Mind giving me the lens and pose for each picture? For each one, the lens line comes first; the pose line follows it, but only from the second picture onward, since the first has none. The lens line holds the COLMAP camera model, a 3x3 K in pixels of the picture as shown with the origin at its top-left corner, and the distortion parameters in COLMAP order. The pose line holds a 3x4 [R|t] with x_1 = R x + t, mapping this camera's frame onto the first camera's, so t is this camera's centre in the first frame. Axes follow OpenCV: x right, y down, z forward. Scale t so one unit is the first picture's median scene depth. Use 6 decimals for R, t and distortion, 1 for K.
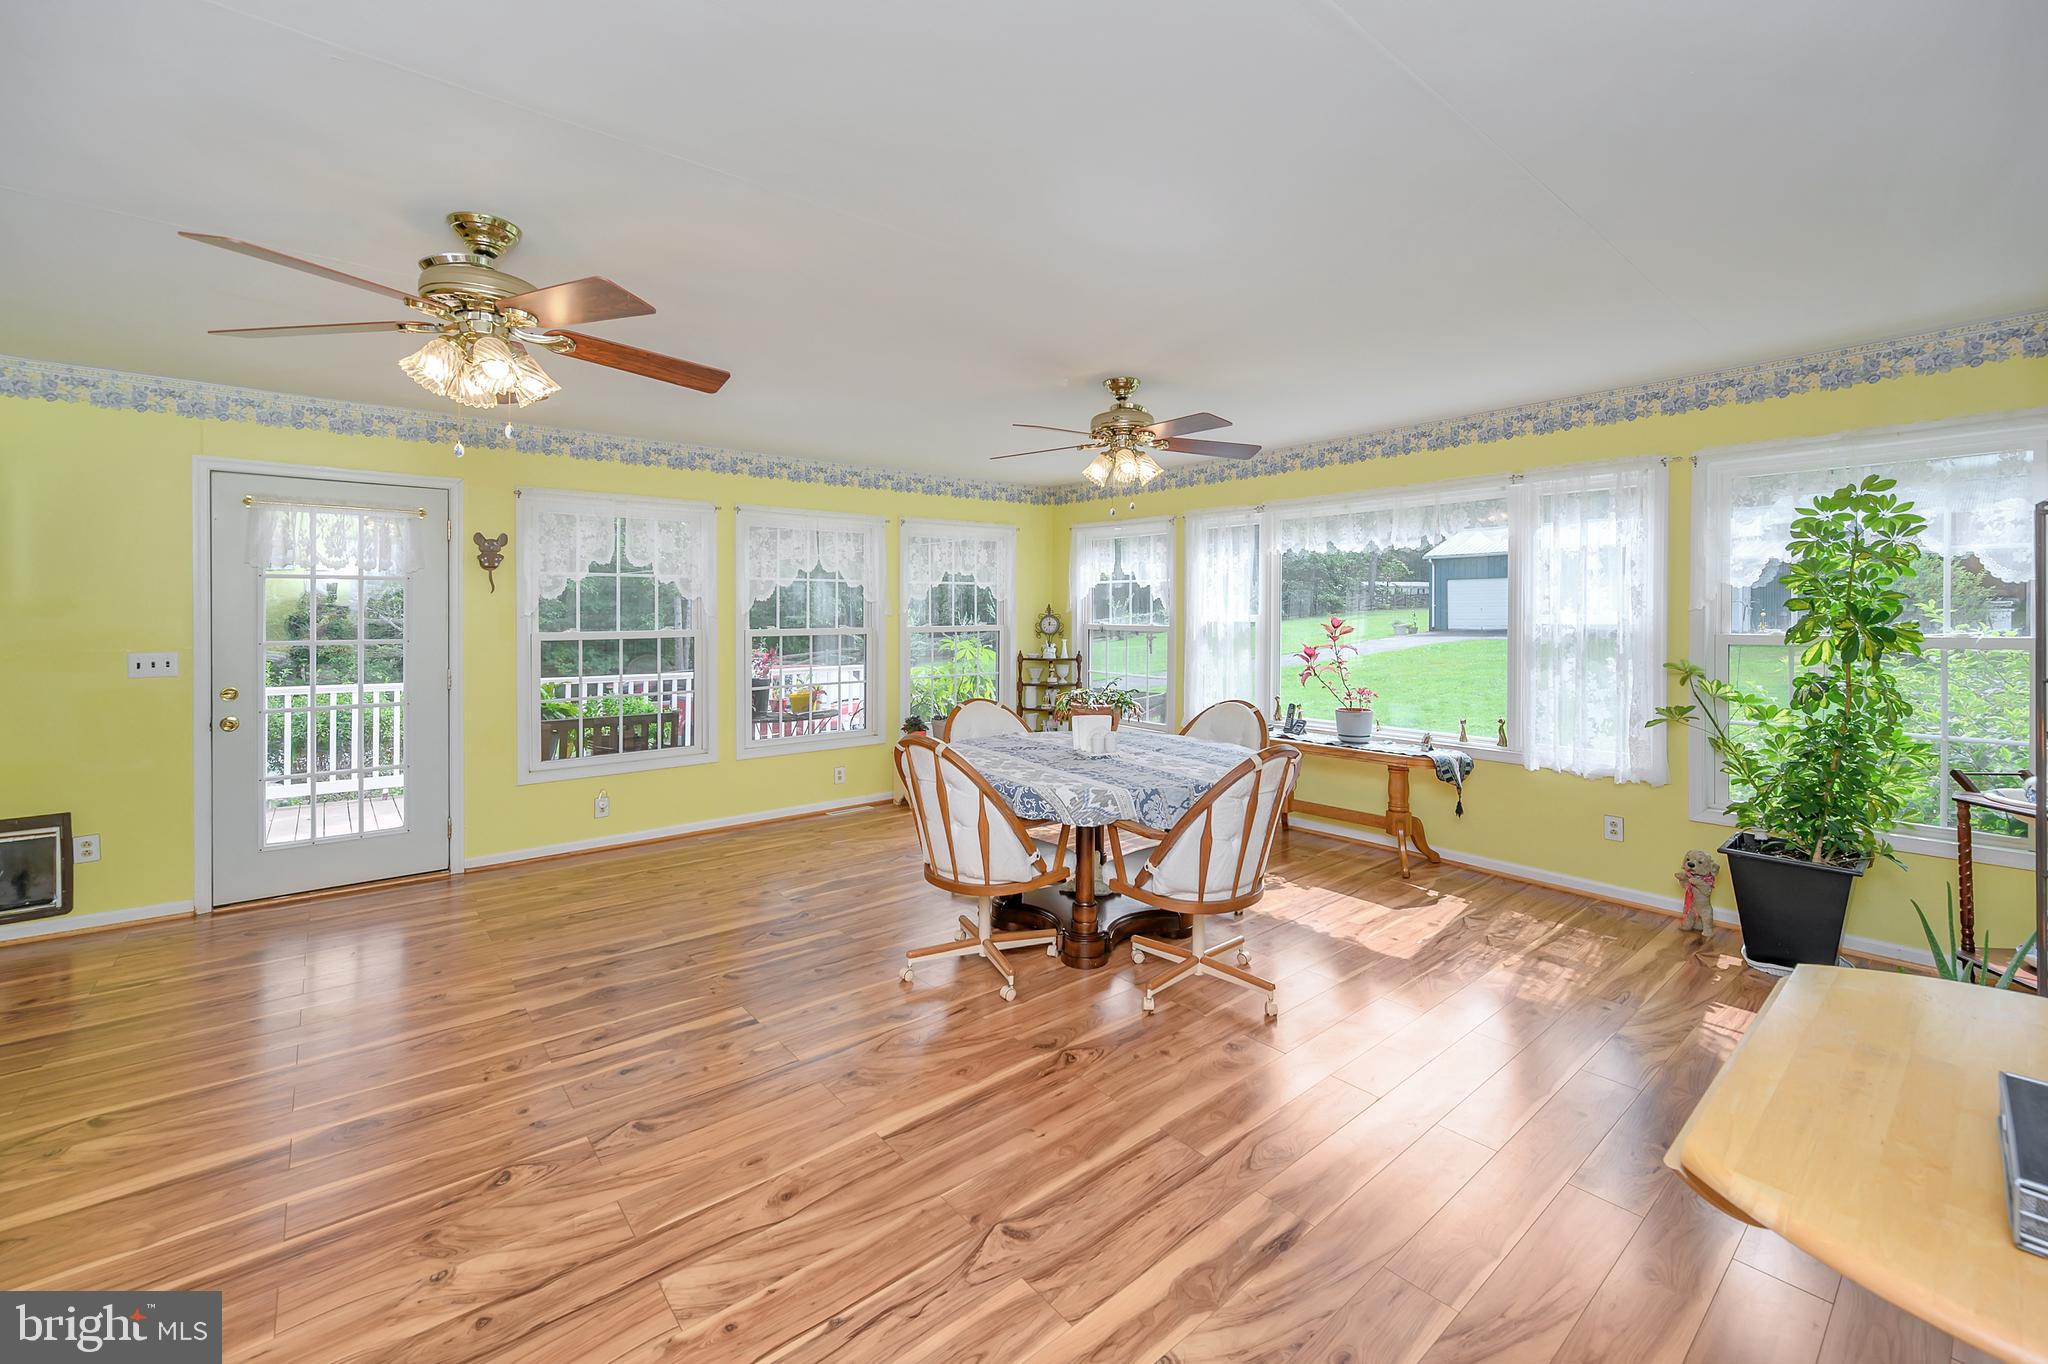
lens RADIAL K [[841.0, 0, 1027.9], [0, 841.0, 603.0], [0, 0, 1]] dist [-0.003384, -0.000281]
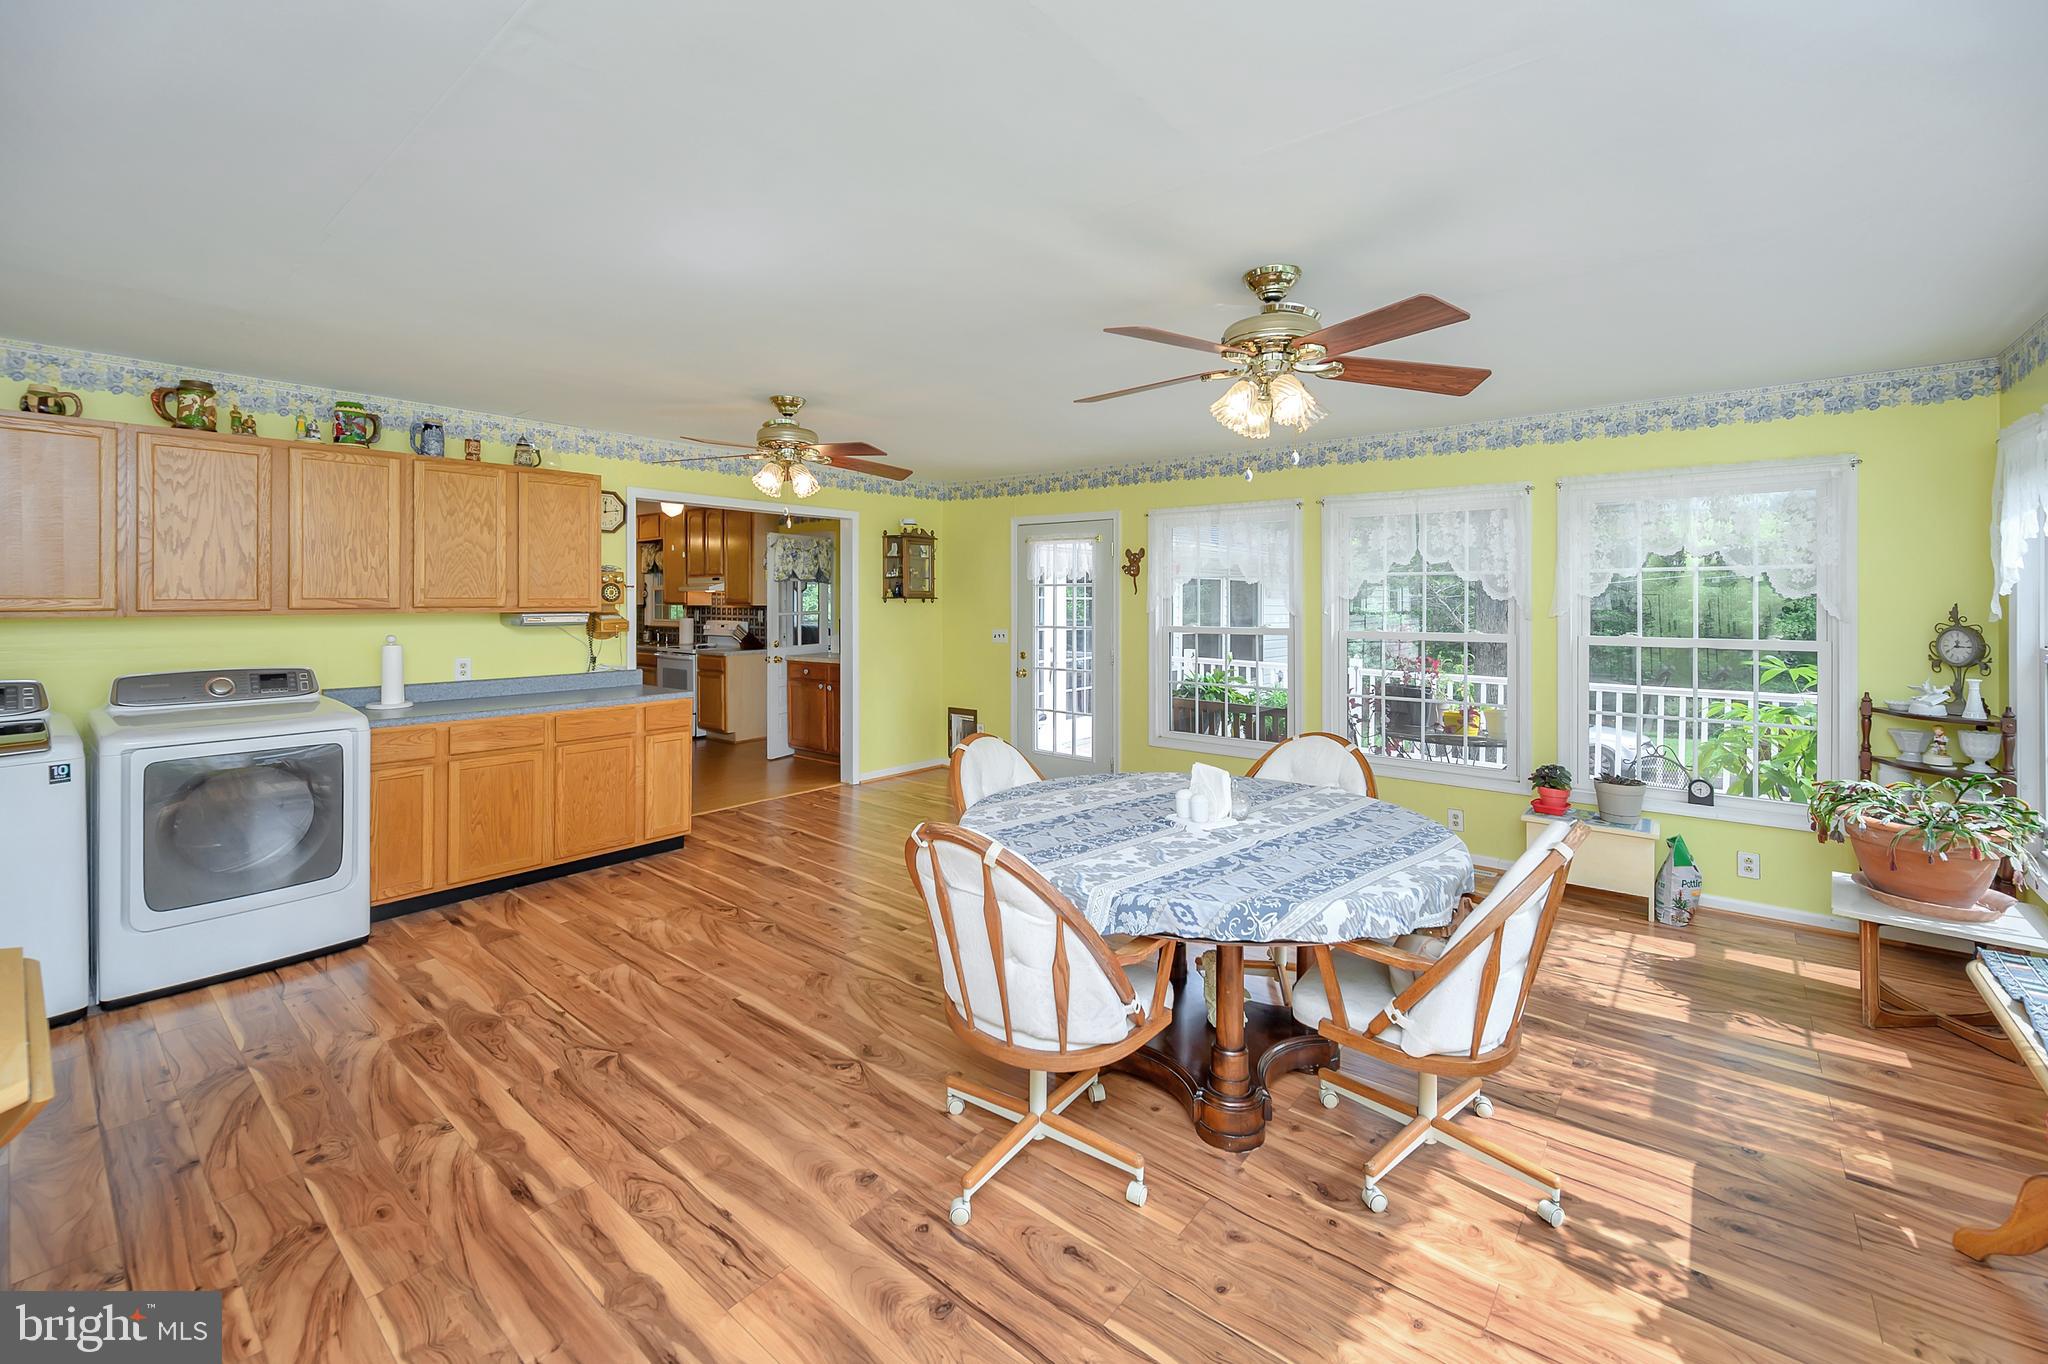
lens RADIAL K [[841.0, 0, 1027.9], [0, 841.0, 603.0], [0, 0, 1]] dist [-0.003384, -0.000281]
pose [[0.184611, 0.007804, -0.982781, 0.904209], [0.007602, 0.999927, 0.009368, -0.017641], [0.982782, -0.009200, 0.184539, 0.870750]]
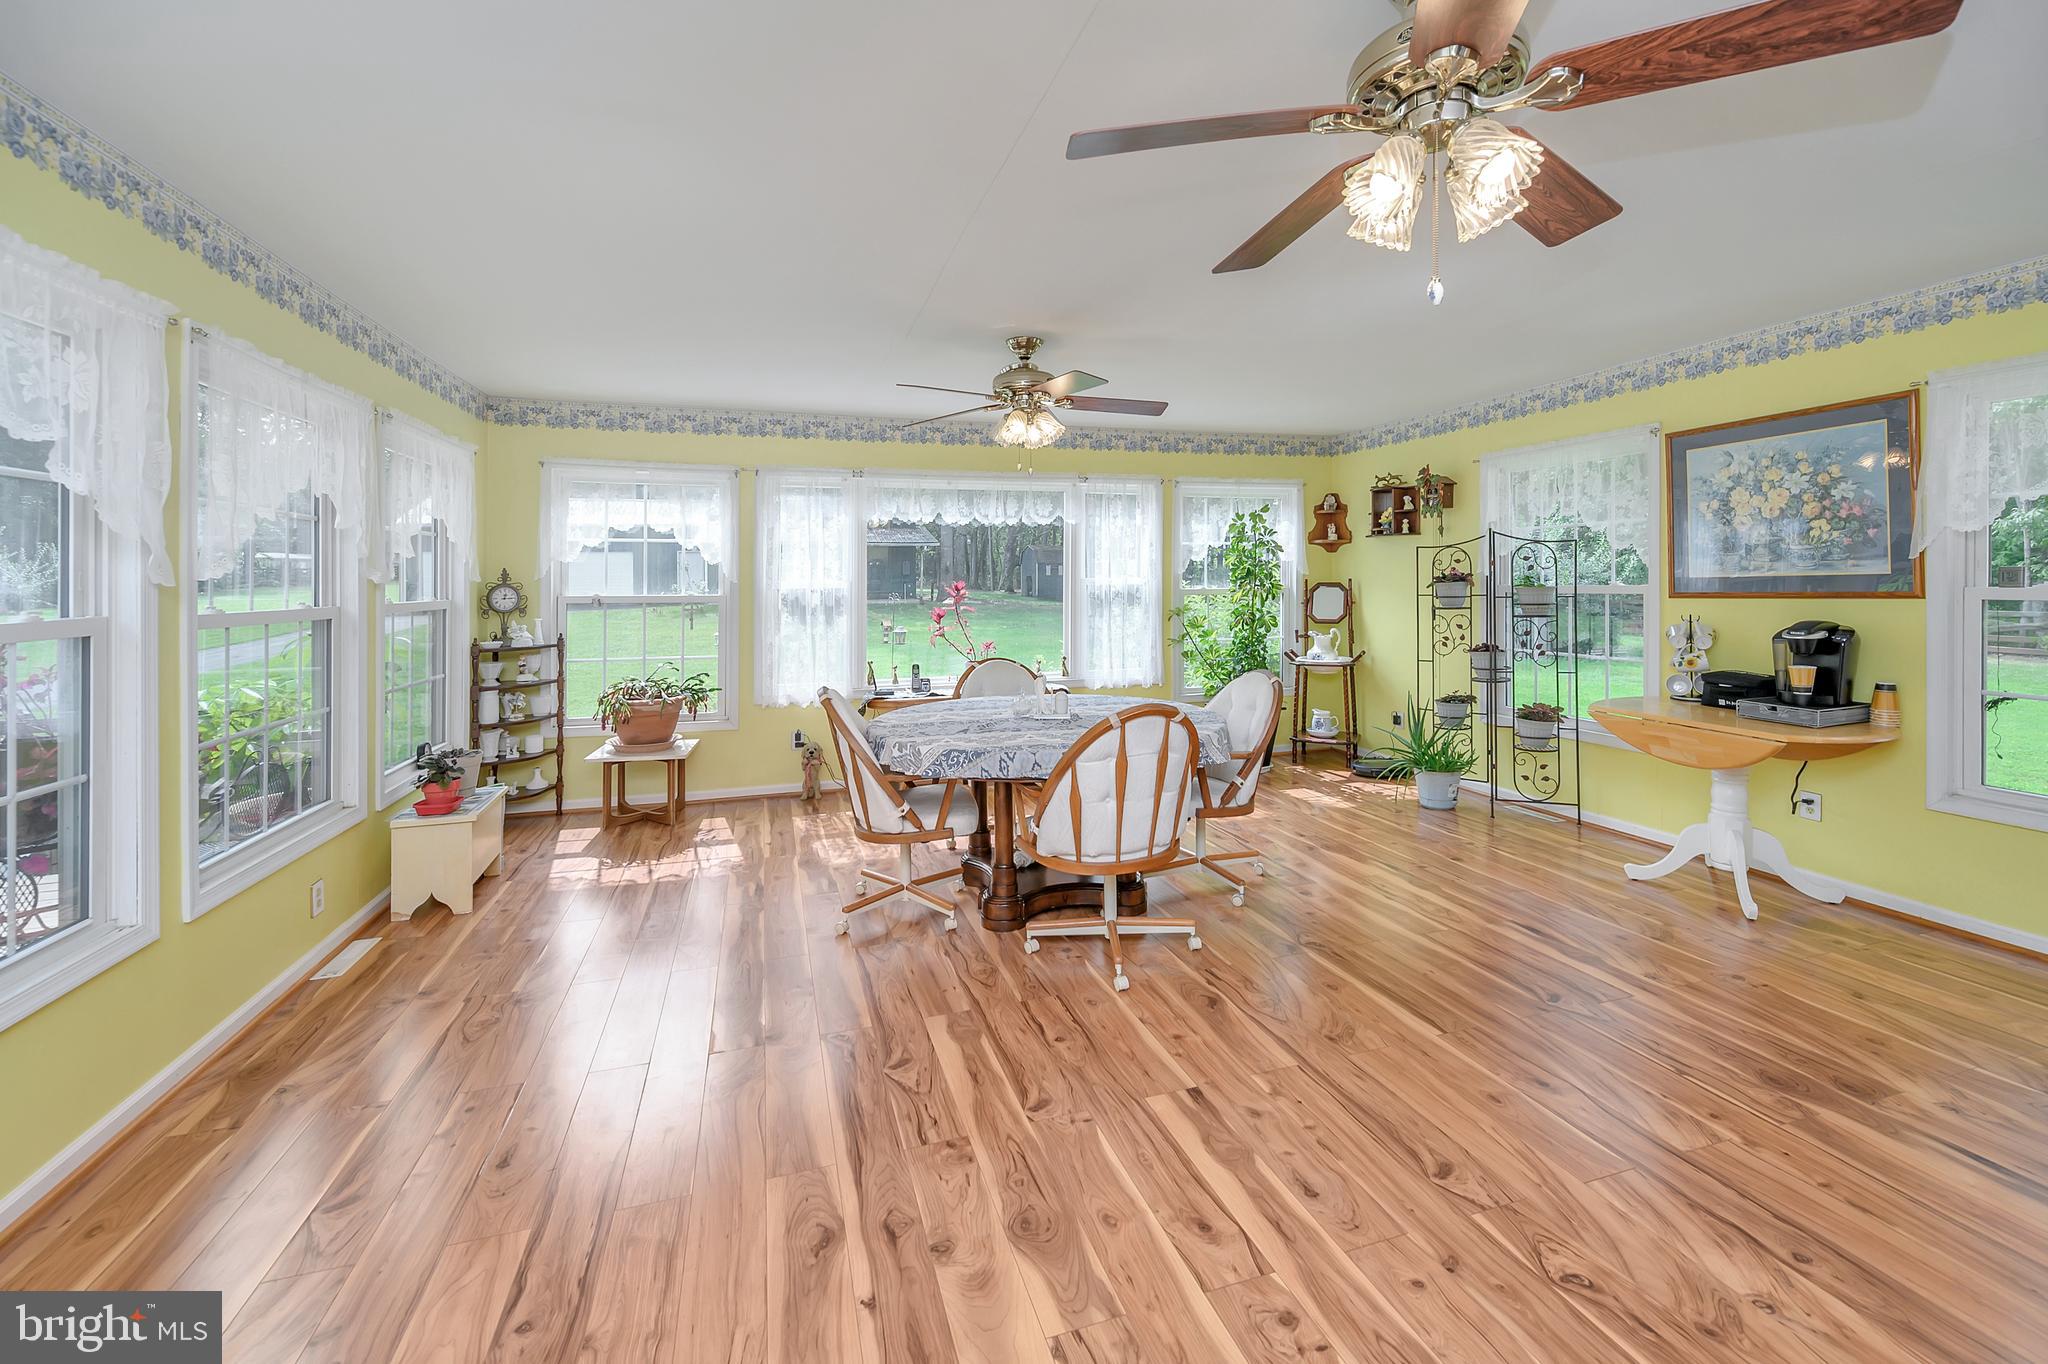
lens RADIAL K [[845.7, 0, 1039.0], [0, 845.7, 576.4], [0, 0, 1]] dist [0.000291, 0.000453]
pose [[0.375605, 0.004039, 0.926771, -1.012911], [-0.000947, 0.999992, -0.003974, 0.023139], [-0.926779, 0.000615, 0.375605, 0.764786]]
